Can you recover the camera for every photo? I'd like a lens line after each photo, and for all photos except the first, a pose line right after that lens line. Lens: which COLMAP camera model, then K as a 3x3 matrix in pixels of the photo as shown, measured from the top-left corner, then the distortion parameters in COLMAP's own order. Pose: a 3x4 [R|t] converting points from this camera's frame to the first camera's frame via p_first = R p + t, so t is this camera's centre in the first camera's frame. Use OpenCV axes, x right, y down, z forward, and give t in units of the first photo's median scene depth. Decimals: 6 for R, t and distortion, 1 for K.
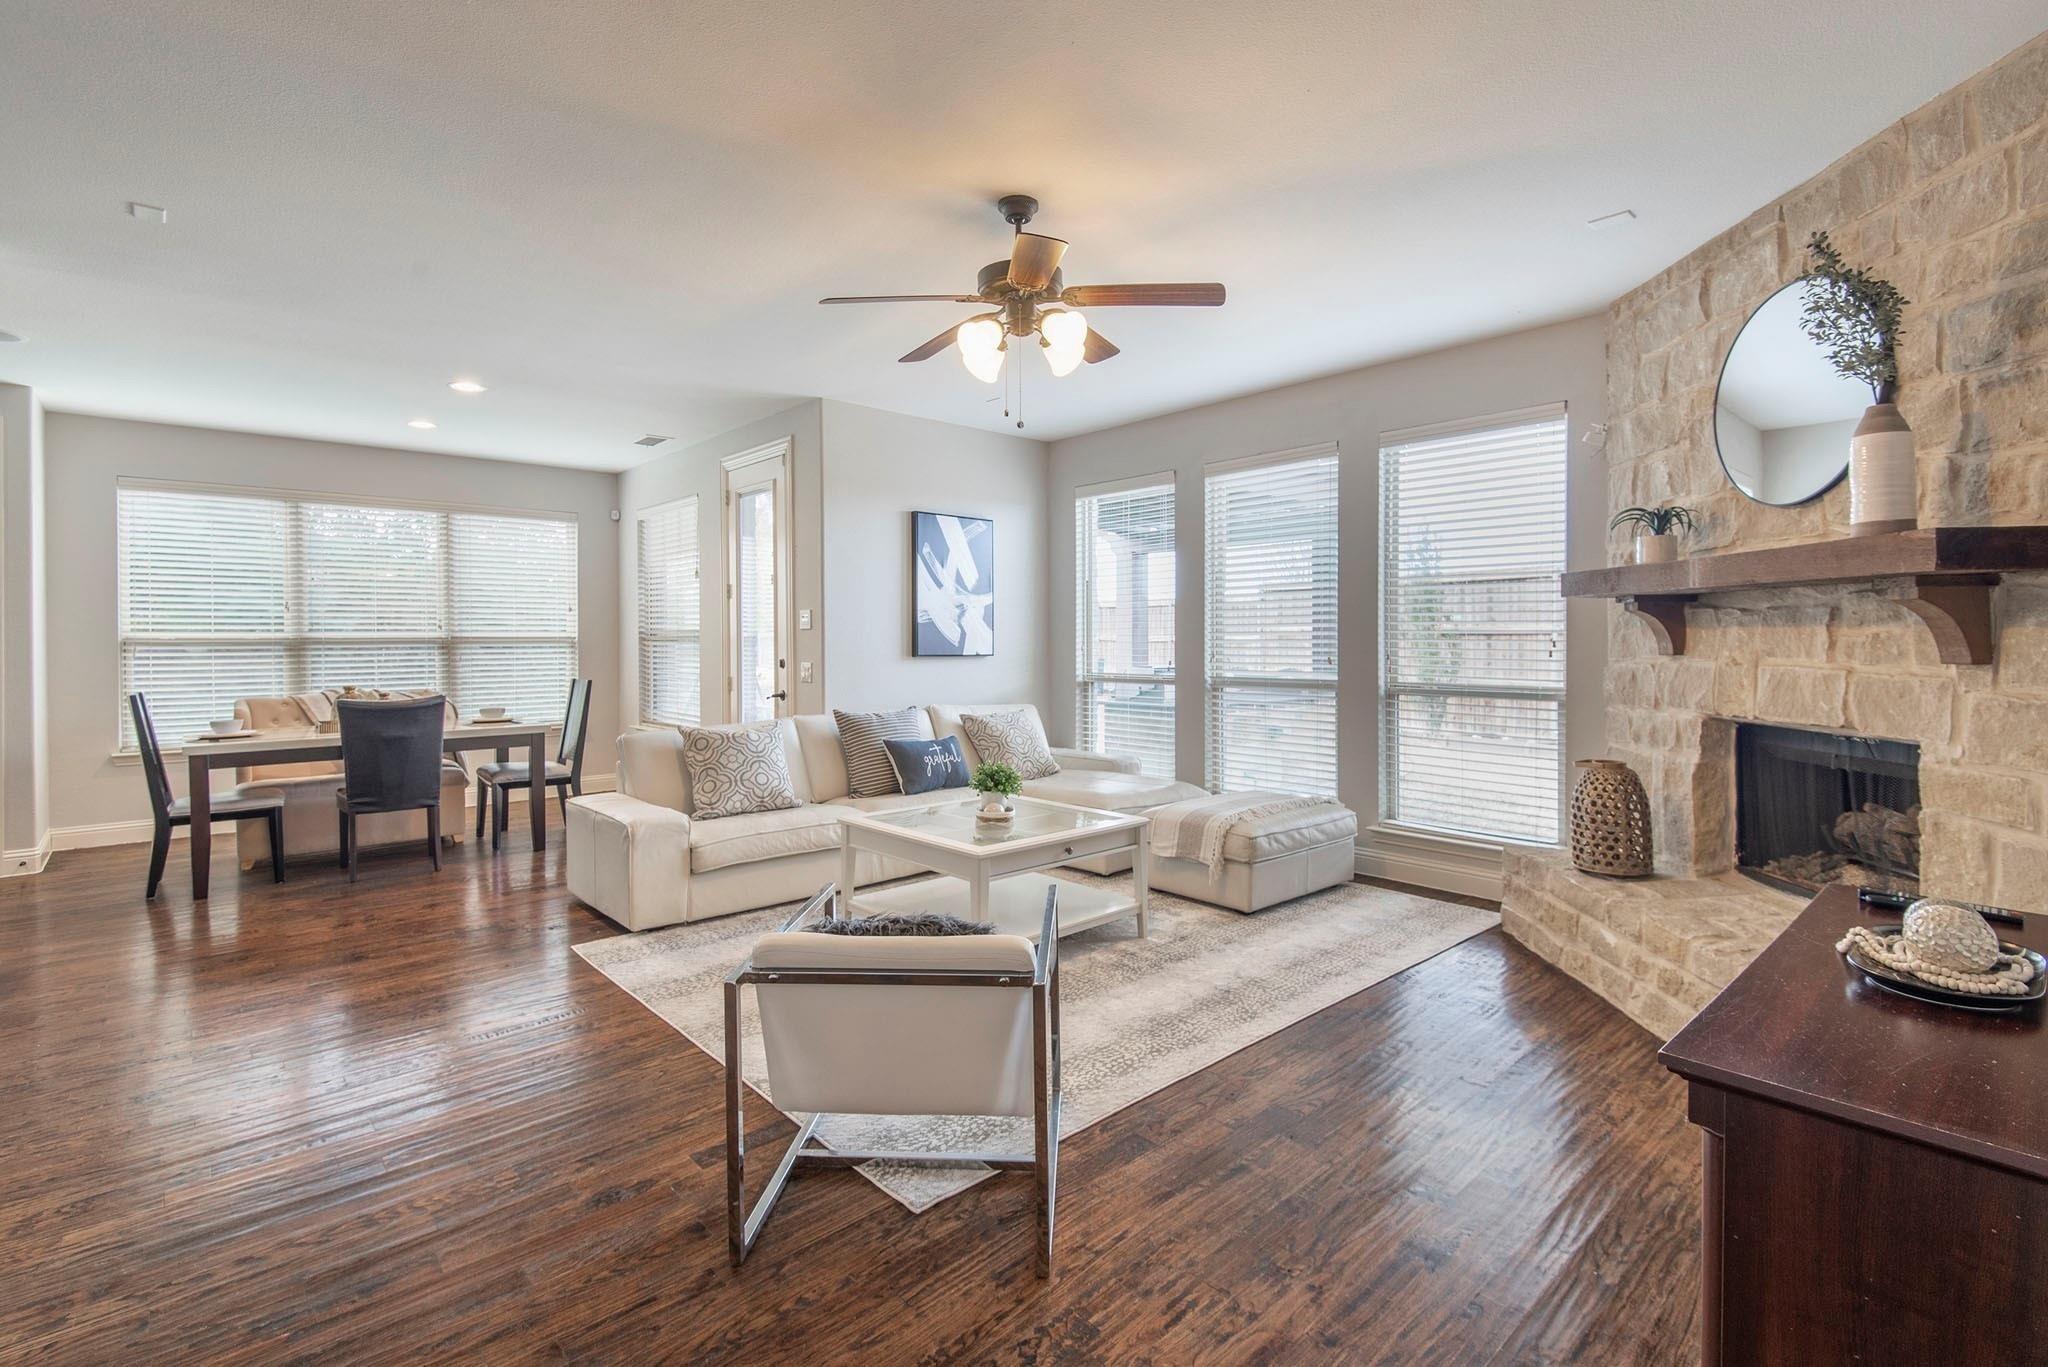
lens RADIAL K [[932.3, 0, 1029.0], [0, 932.3, 646.3], [0, 0, 1]] dist [0.020779, -0.010014]
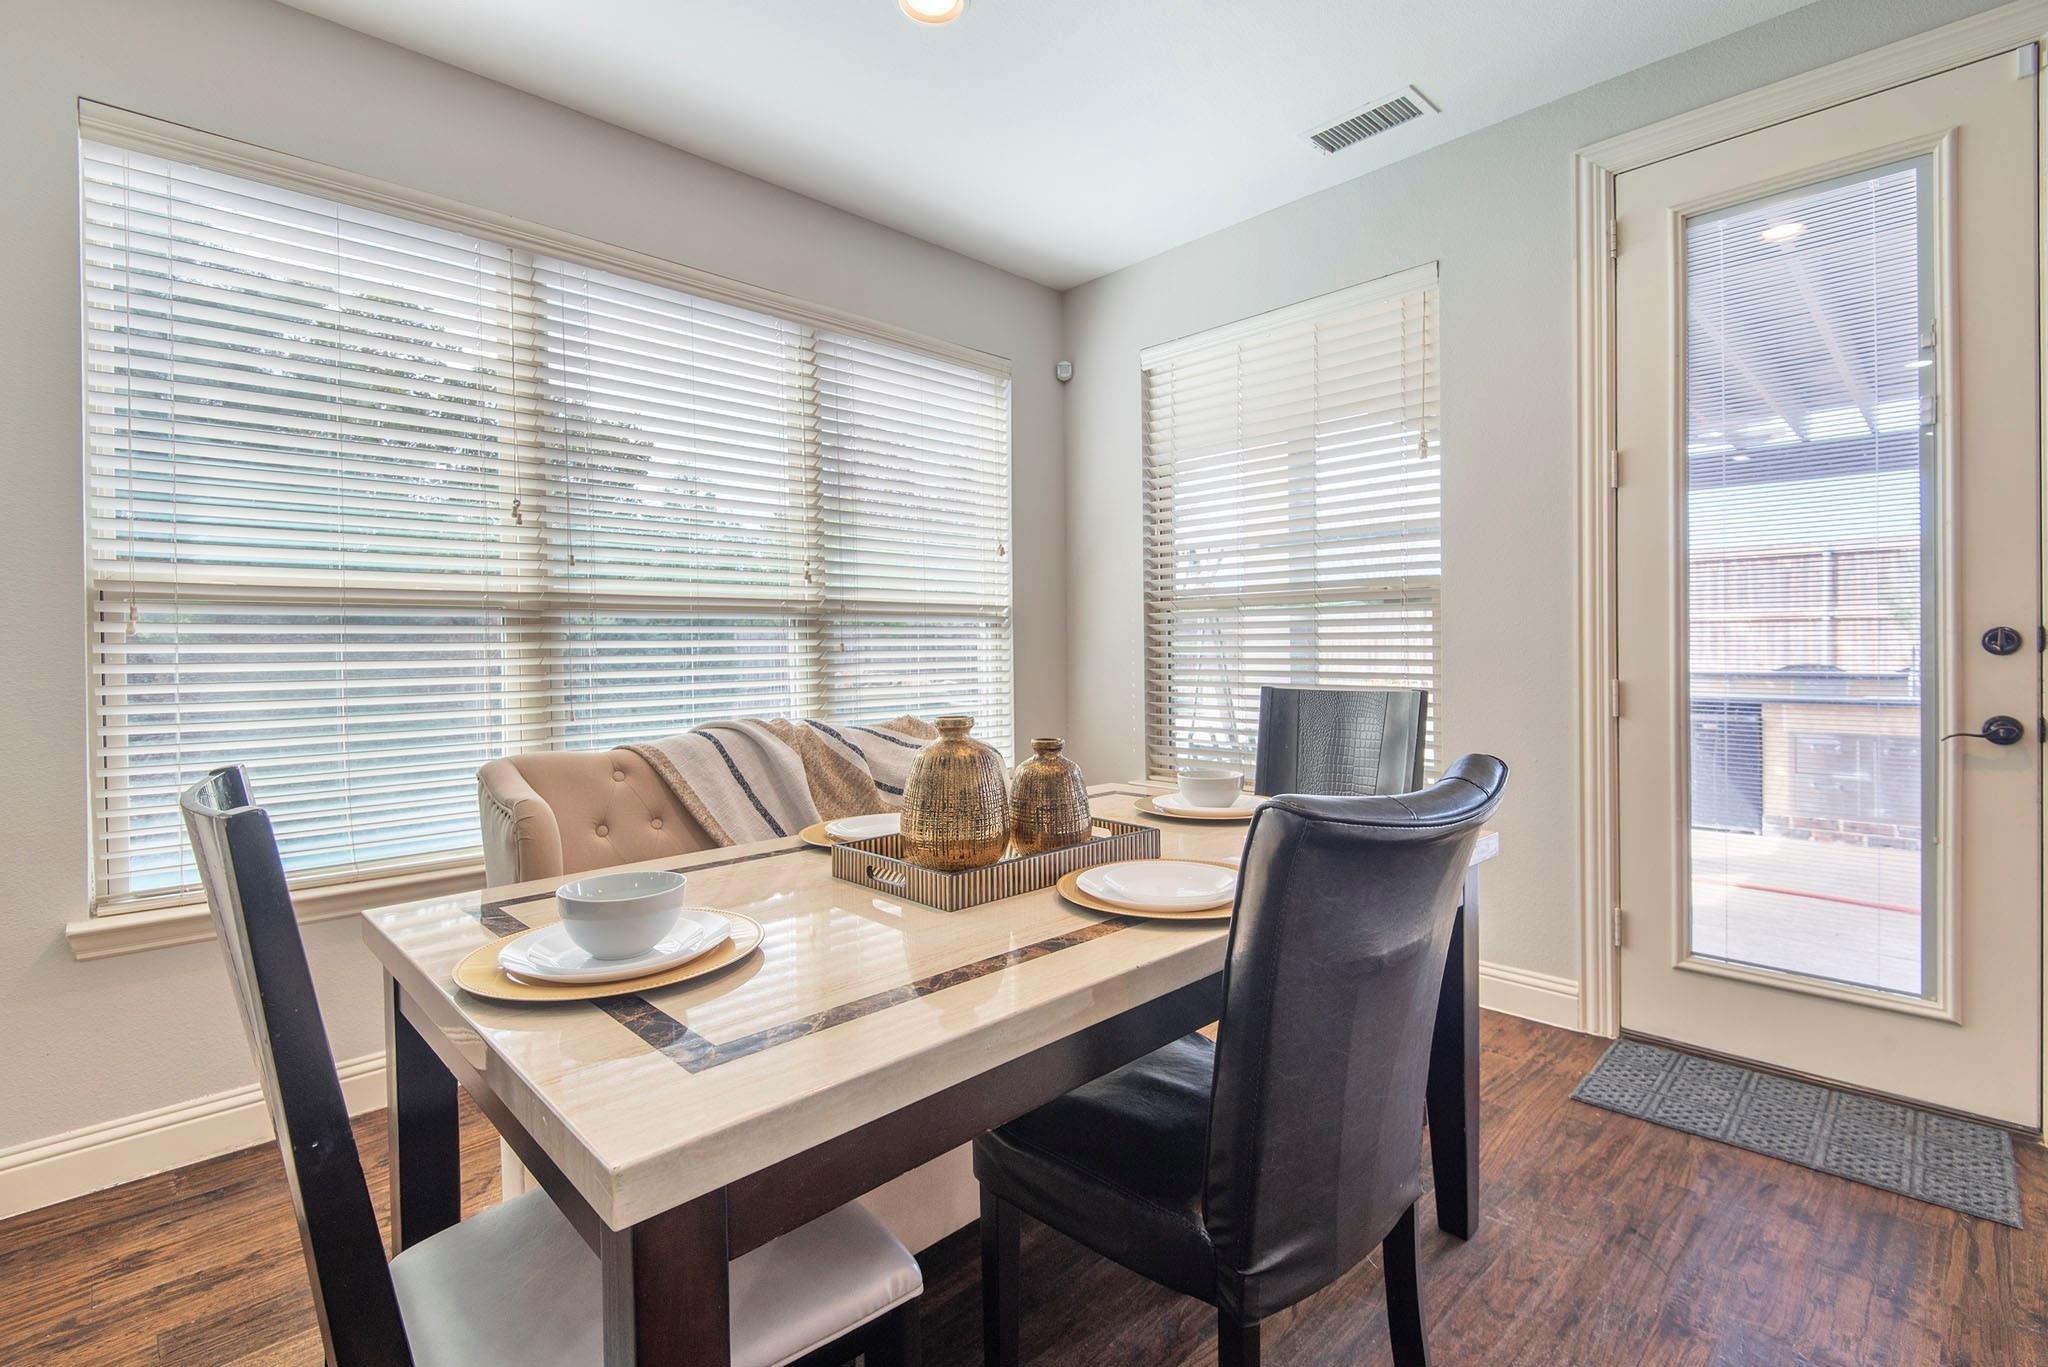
lens RADIAL K [[932.3, 0, 1029.0], [0, 932.3, 646.3], [0, 0, 1]] dist [0.020779, -0.010014]
pose [[0.999424, -0.007395, 0.033121, -0.585598], [0.007704, 0.999928, -0.009207, 0.019758], [-0.033050, 0.009457, 0.999409, 0.597147]]
